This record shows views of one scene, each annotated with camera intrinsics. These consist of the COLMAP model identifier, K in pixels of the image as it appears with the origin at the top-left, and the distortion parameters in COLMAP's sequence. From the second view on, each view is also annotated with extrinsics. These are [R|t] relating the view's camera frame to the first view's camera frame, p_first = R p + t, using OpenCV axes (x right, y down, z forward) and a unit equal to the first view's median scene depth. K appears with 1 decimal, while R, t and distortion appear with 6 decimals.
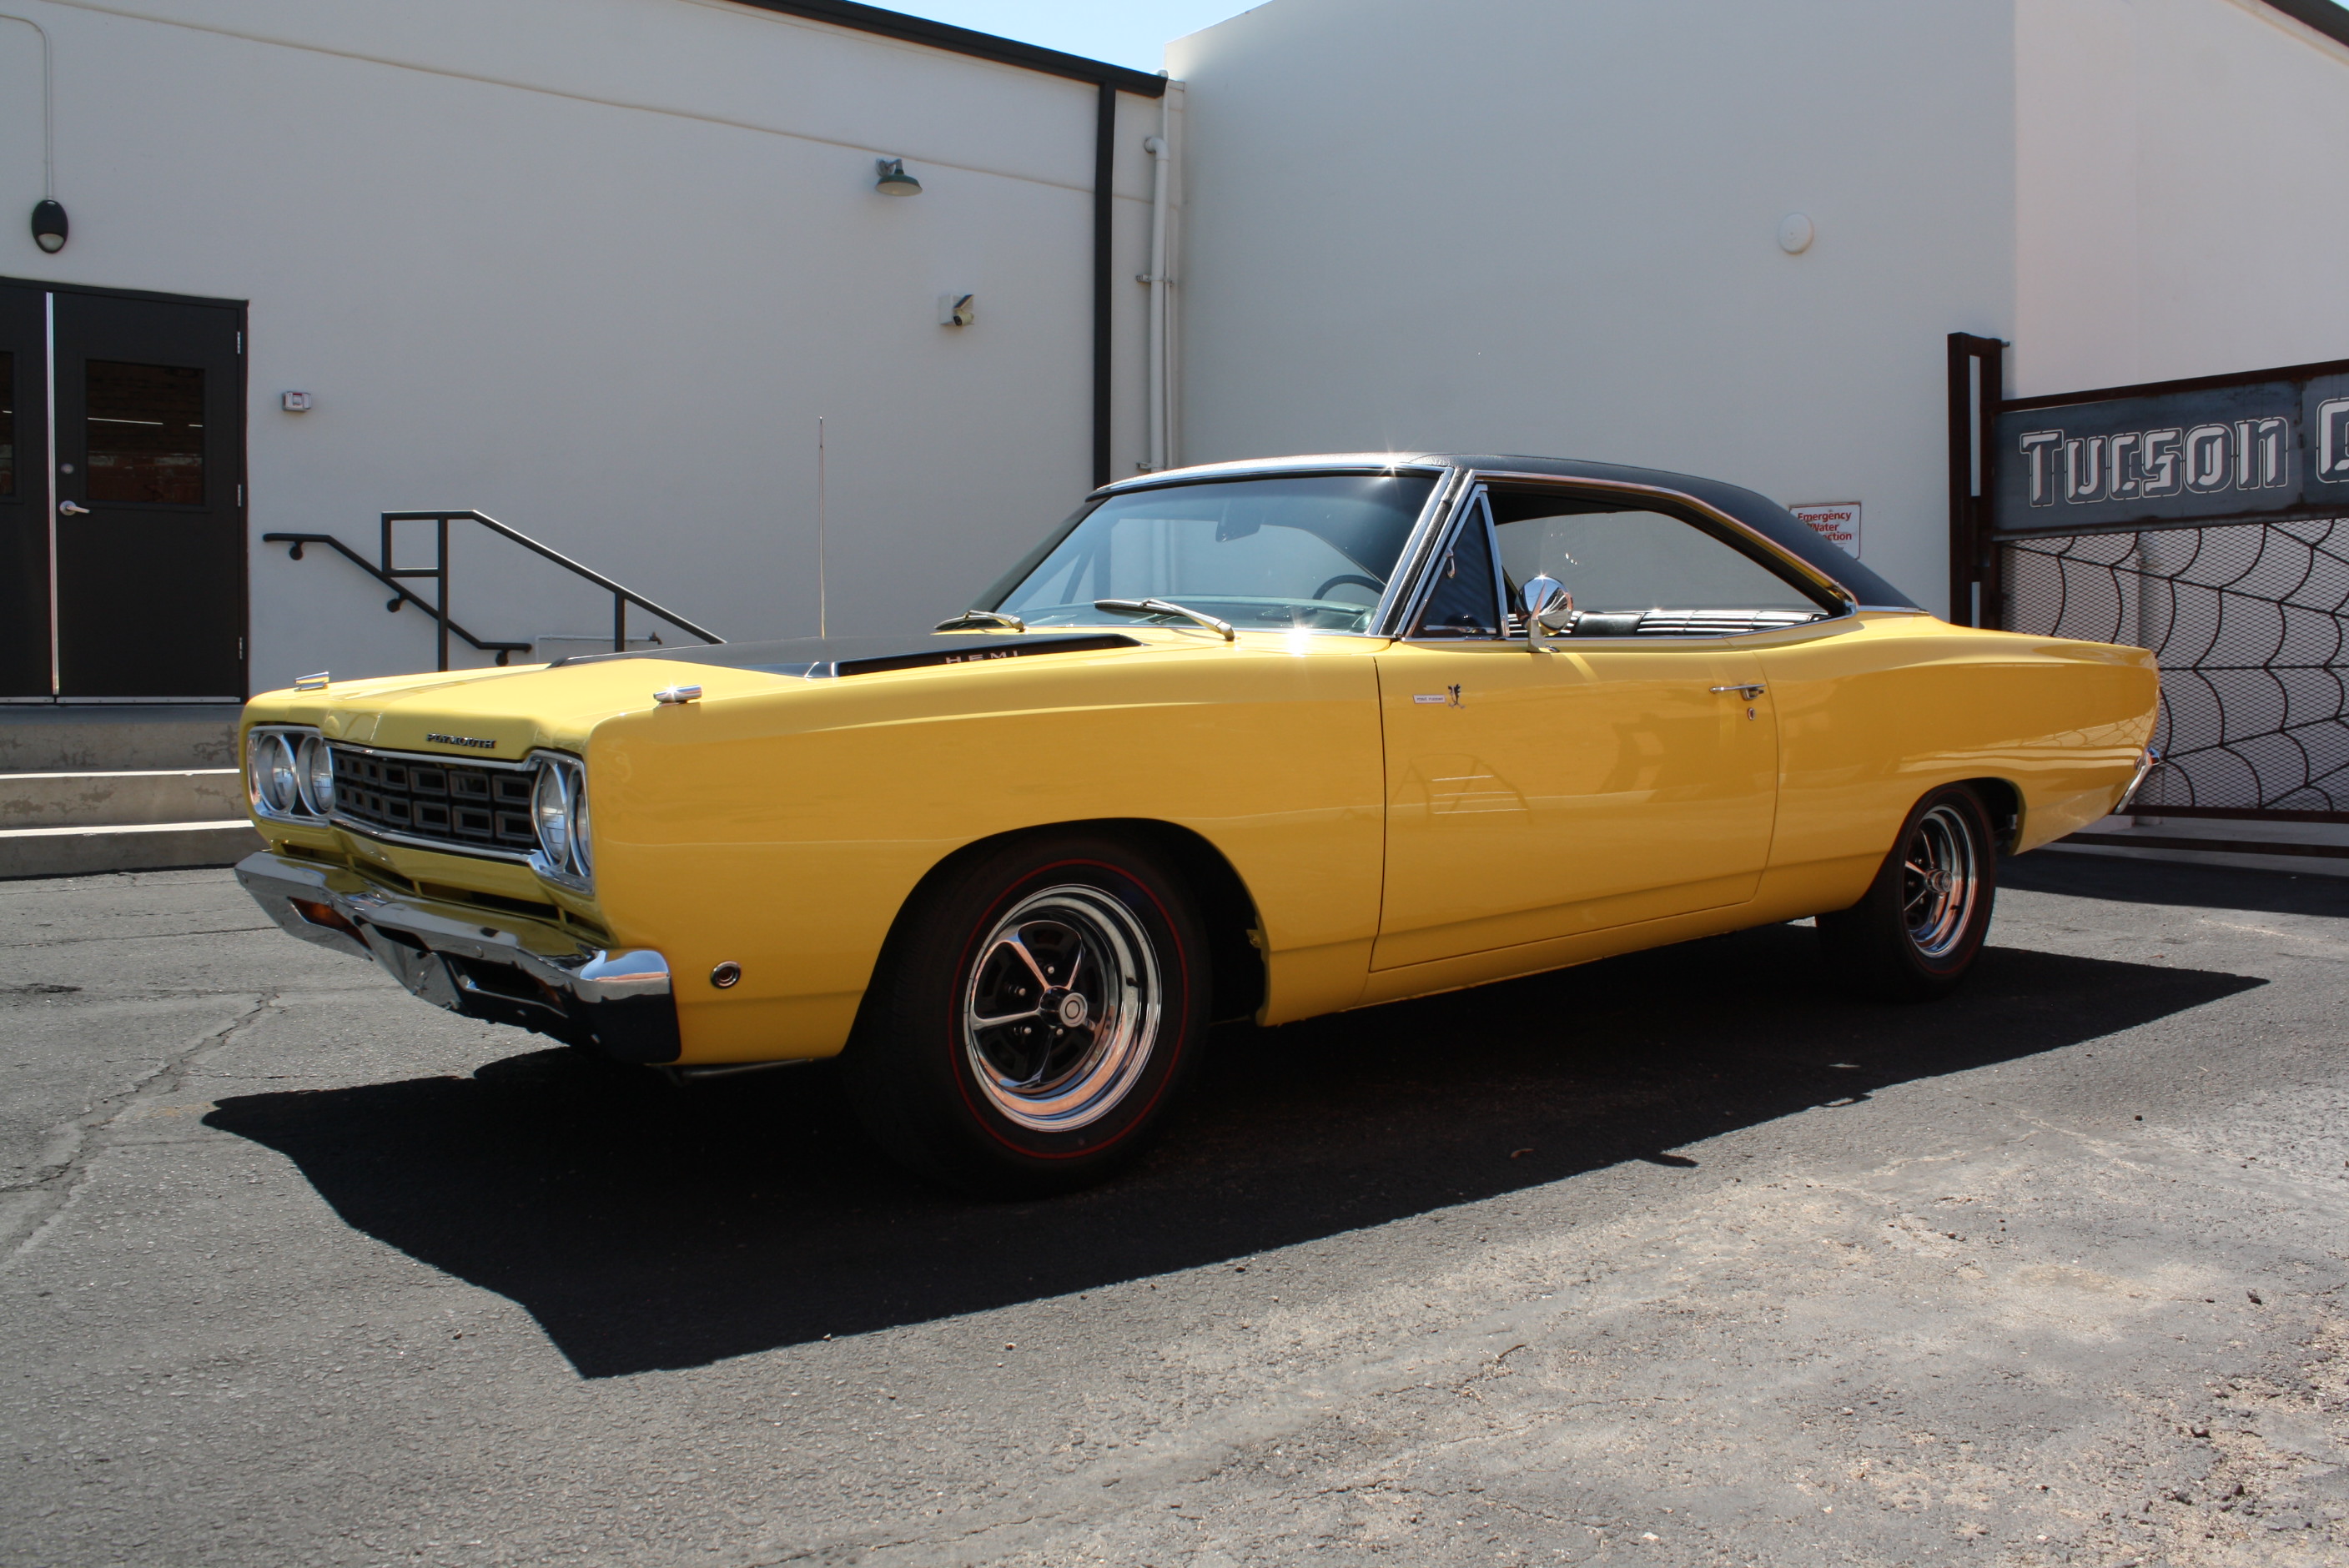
lens RADIAL K [[1999.1, 0, 1198.7], [0, 1999.1, 778.5], [0, 0, 1]] dist [-0.163404, 0.144253]
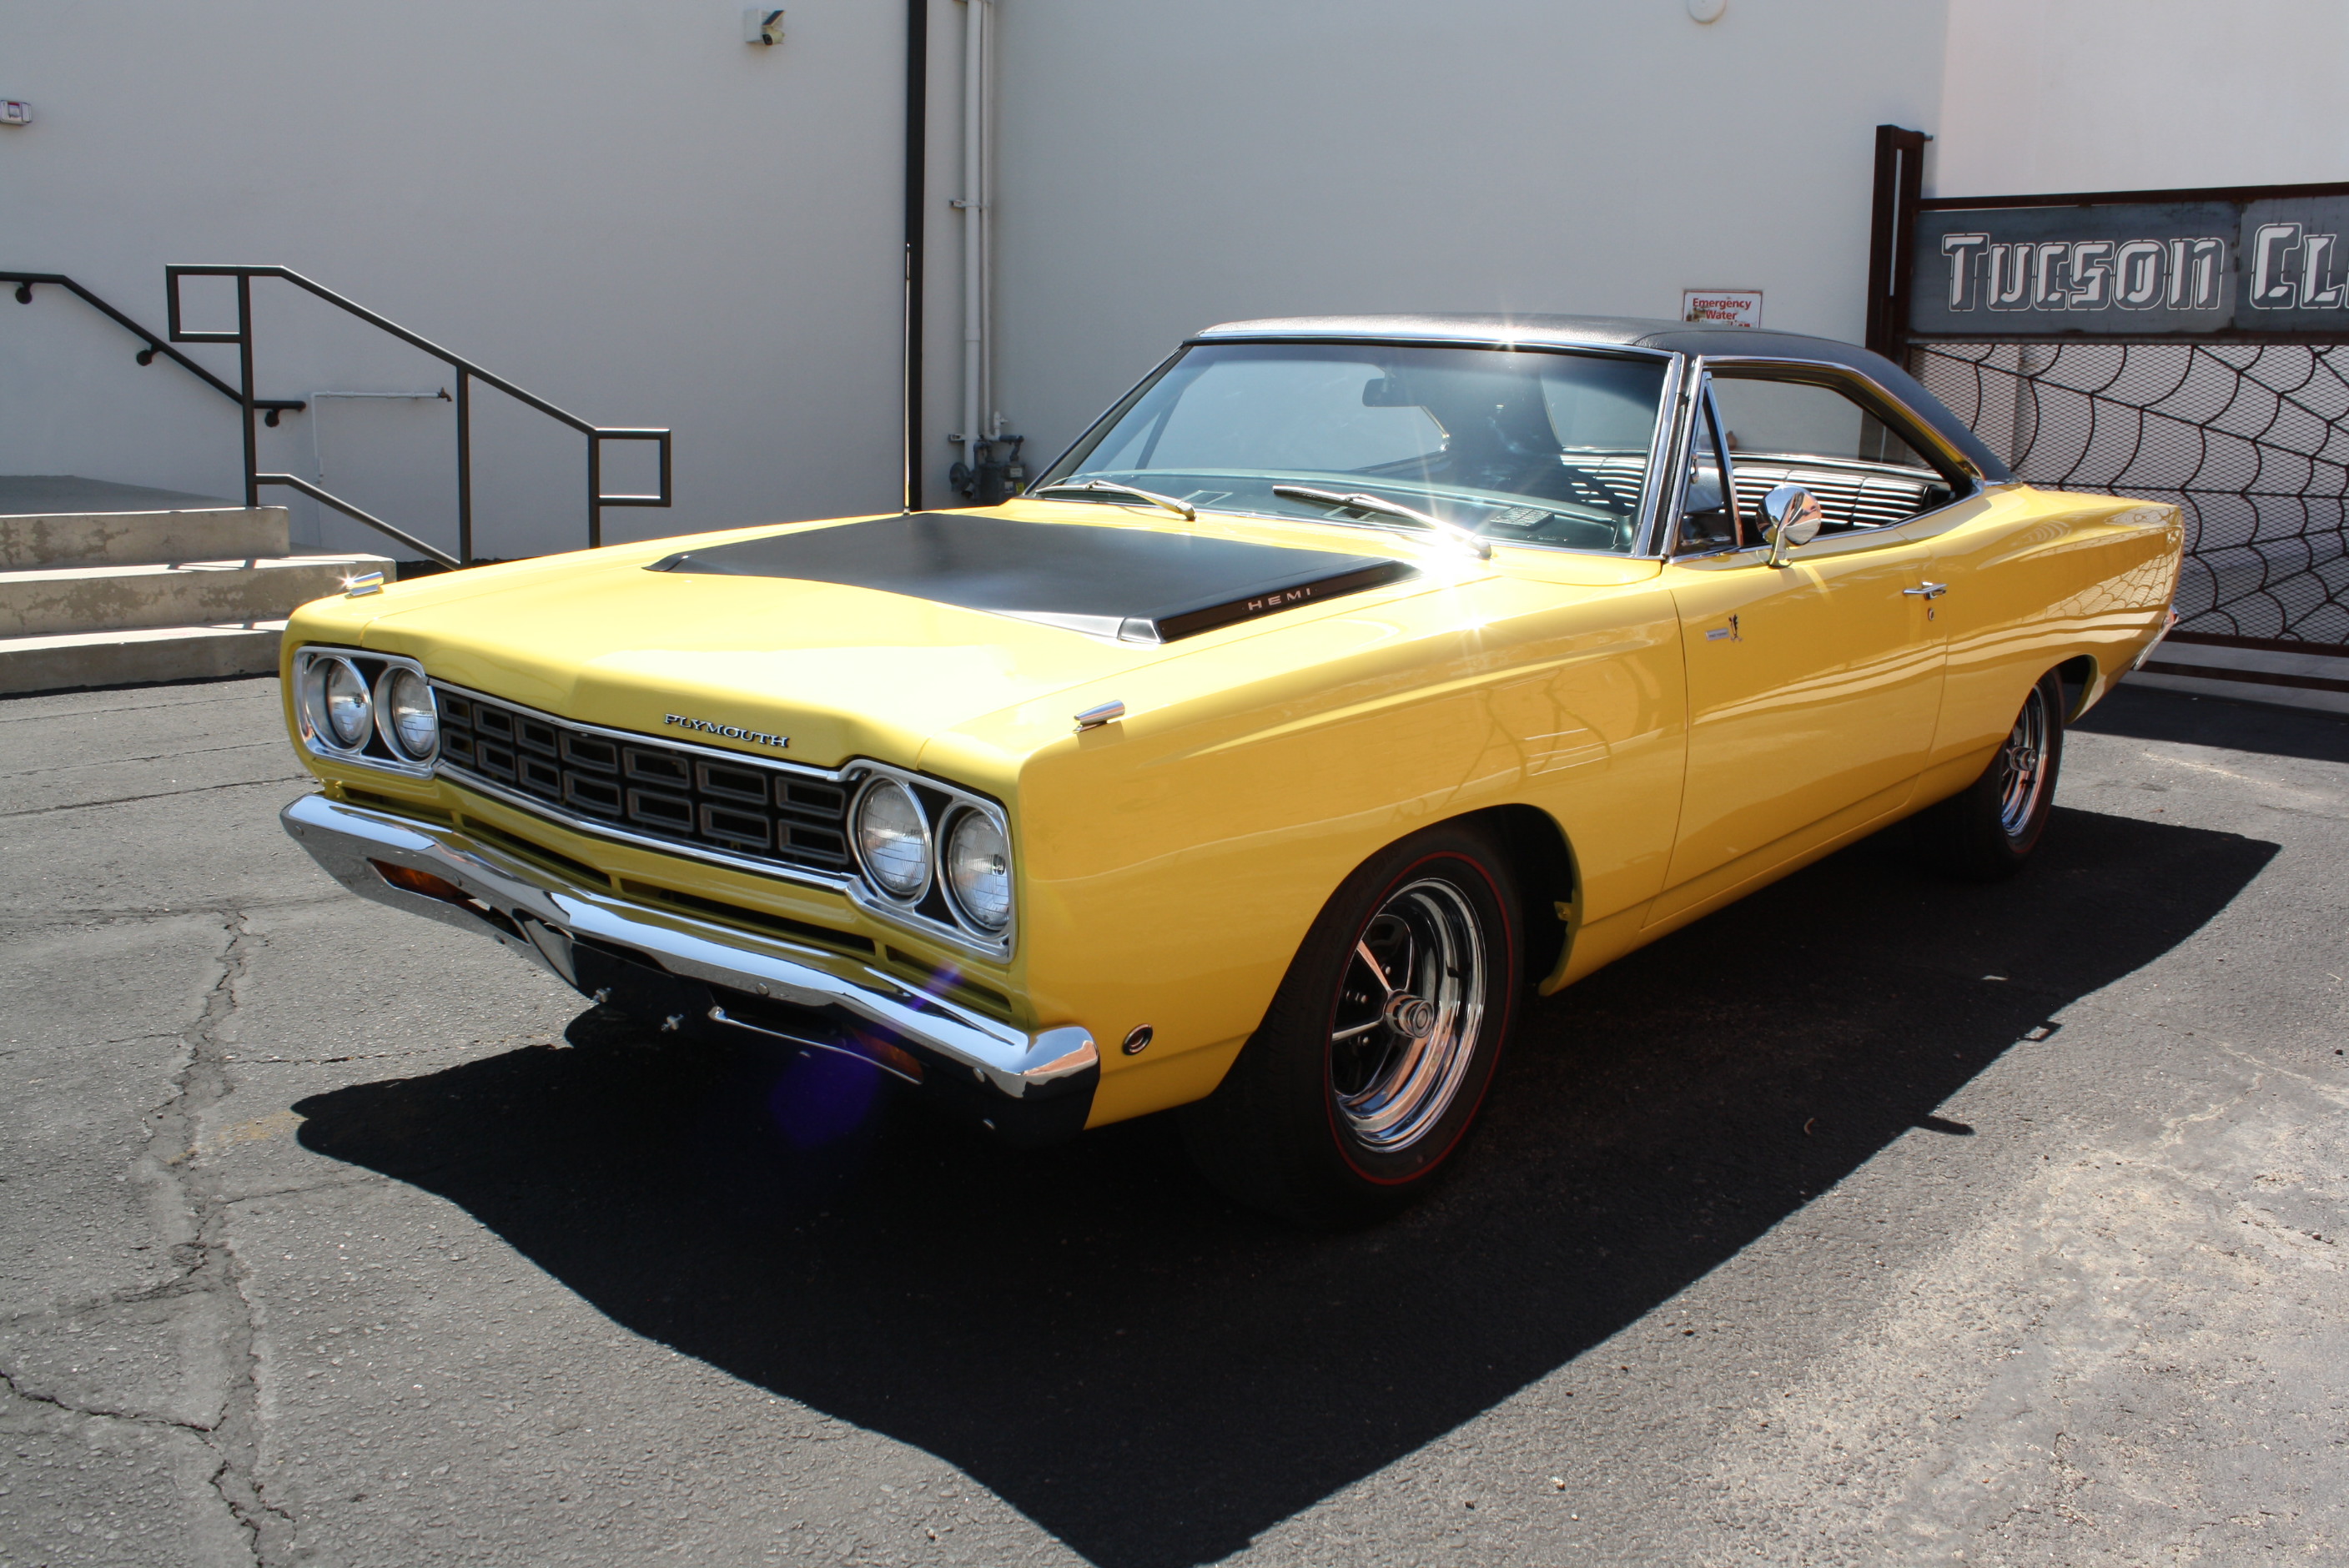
lens RADIAL K [[2026.1, 0, 1197.5], [0, 2026.1, 777.8], [0, 0, 1]] dist [-0.161530, 0.144308]
pose [[0.986532, -0.007395, 0.163400, -0.124701], [-0.016262, 0.989594, 0.142965, -0.047500], [-0.162756, -0.143697, 0.976146, 0.062219]]
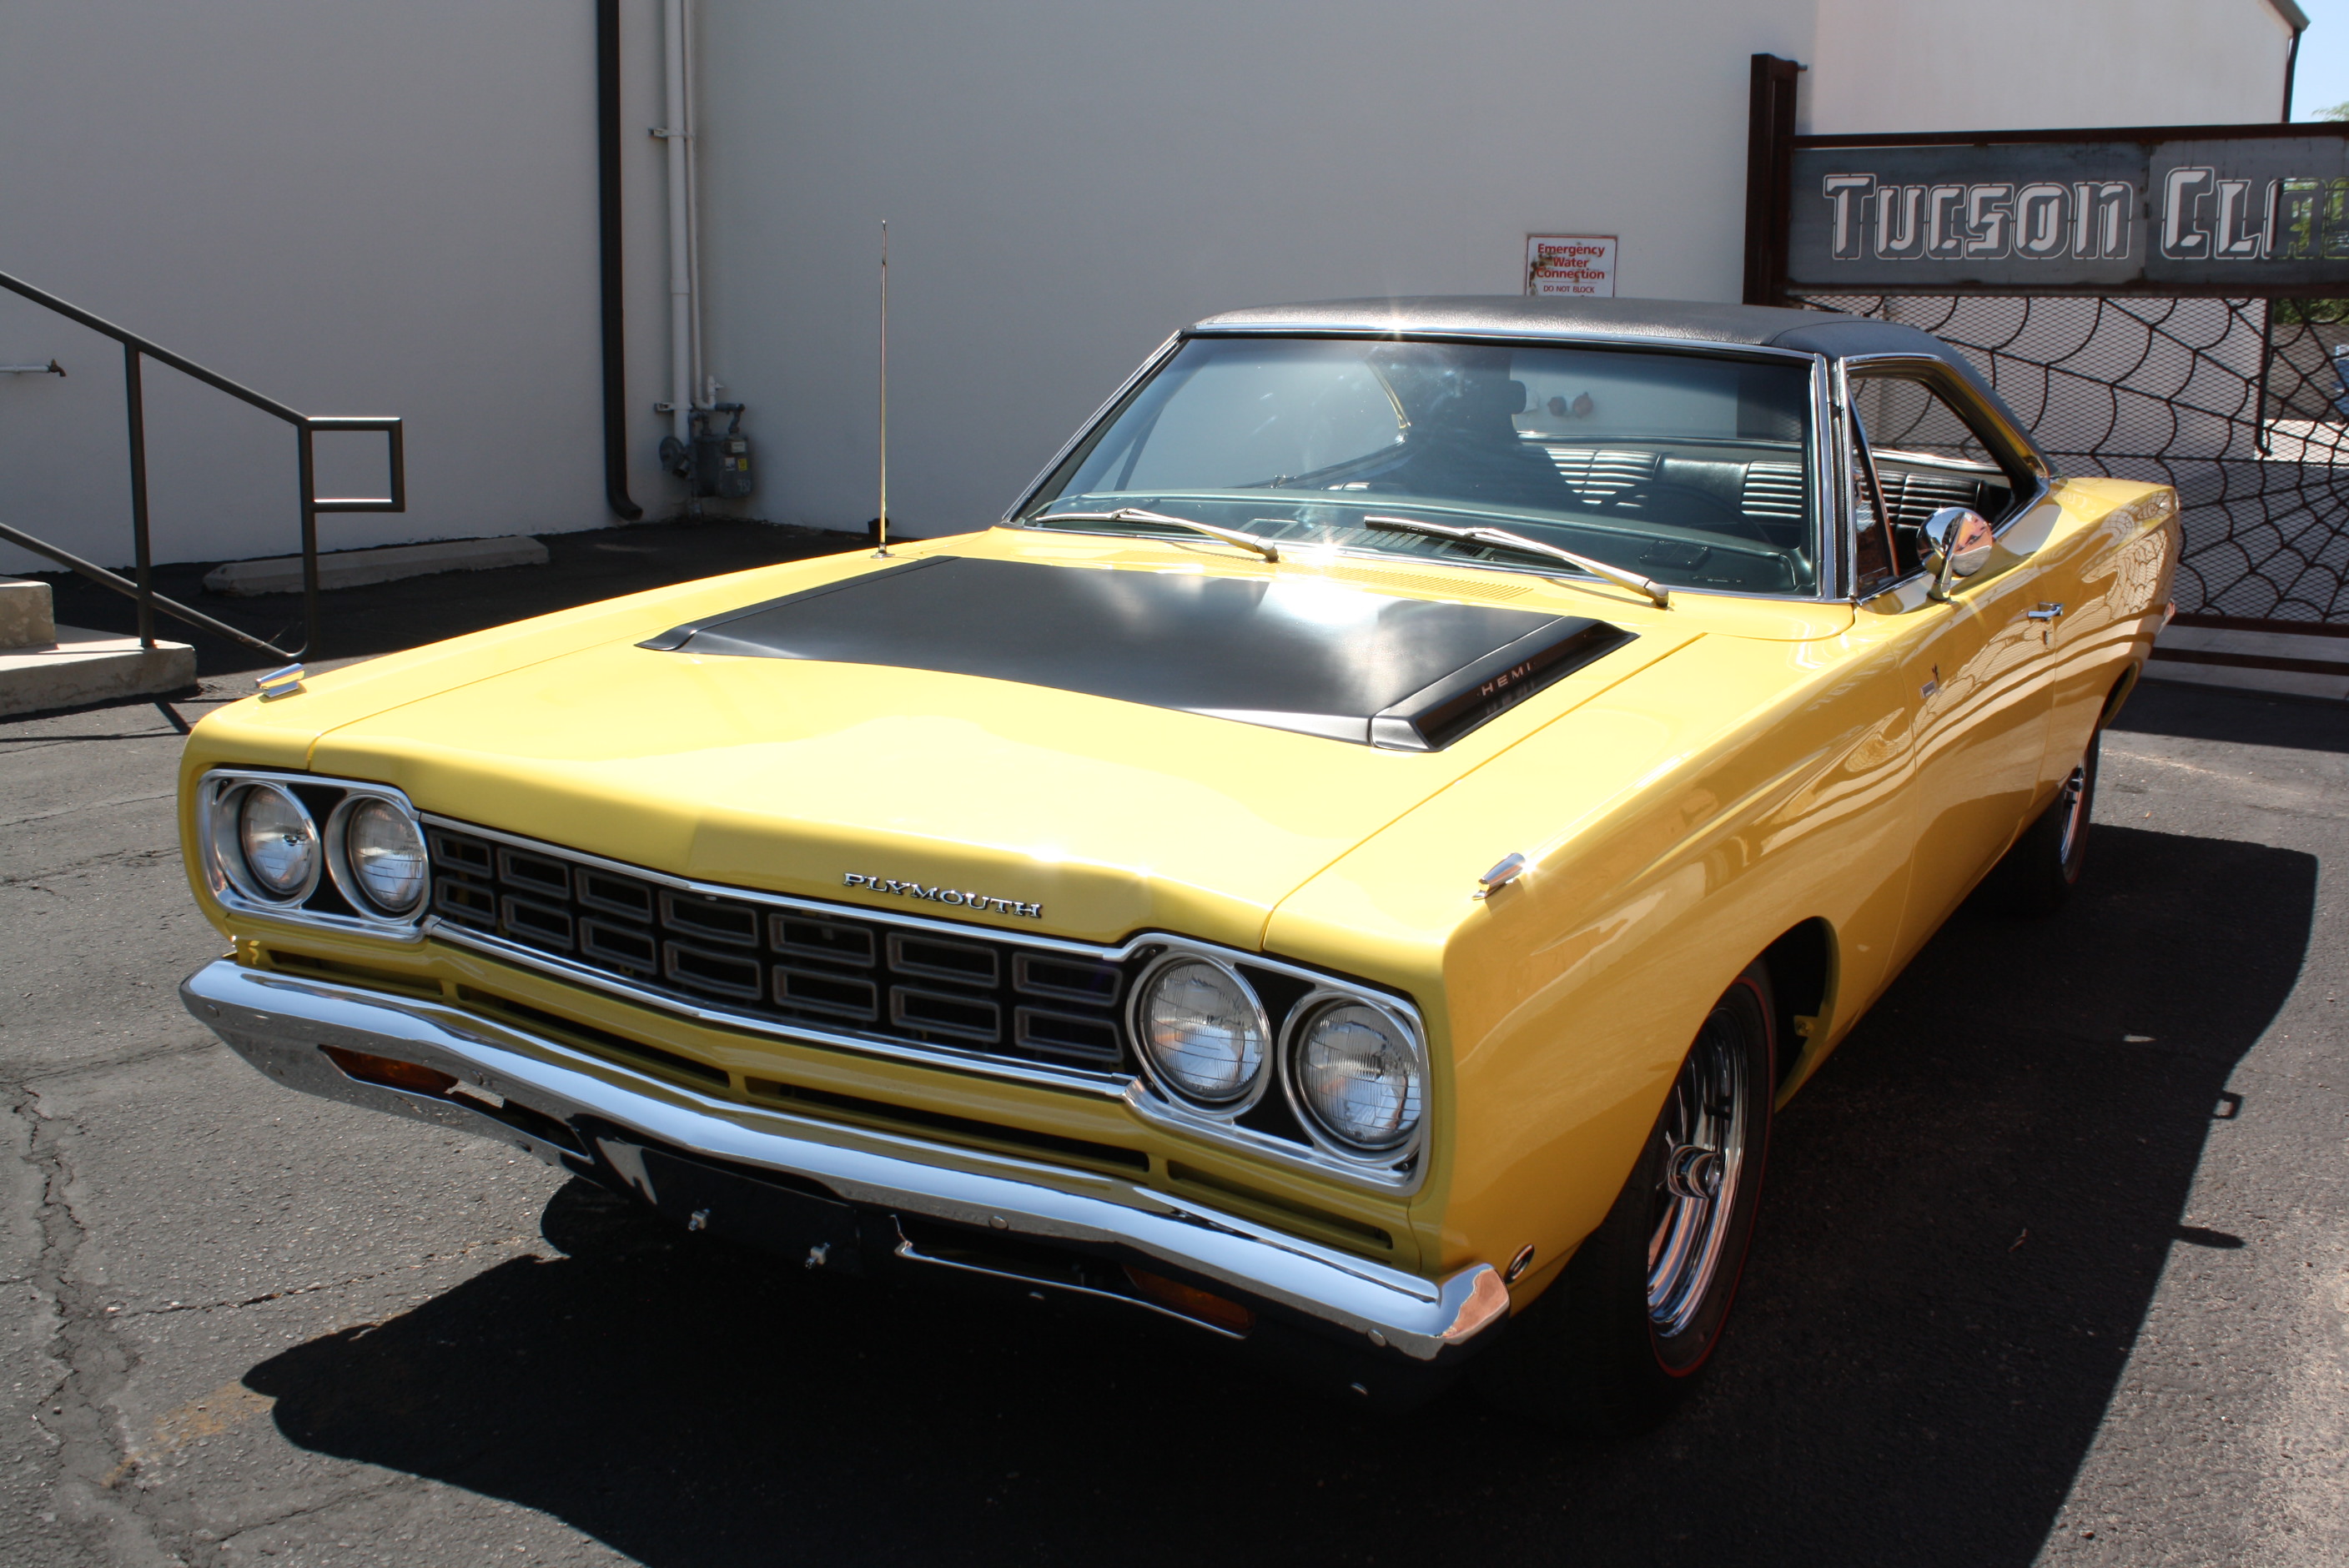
lens RADIAL K [[2255.7, 0, 1208.0], [0, 2255.7, 777.1], [0, 0, 1]] dist [-0.149628, 0.152018]
pose [[0.945488, -0.047034, 0.322242, -0.204139], [-0.002114, 0.988608, 0.150498, -0.063960], [-0.325649, -0.142975, 0.934618, 0.121666]]
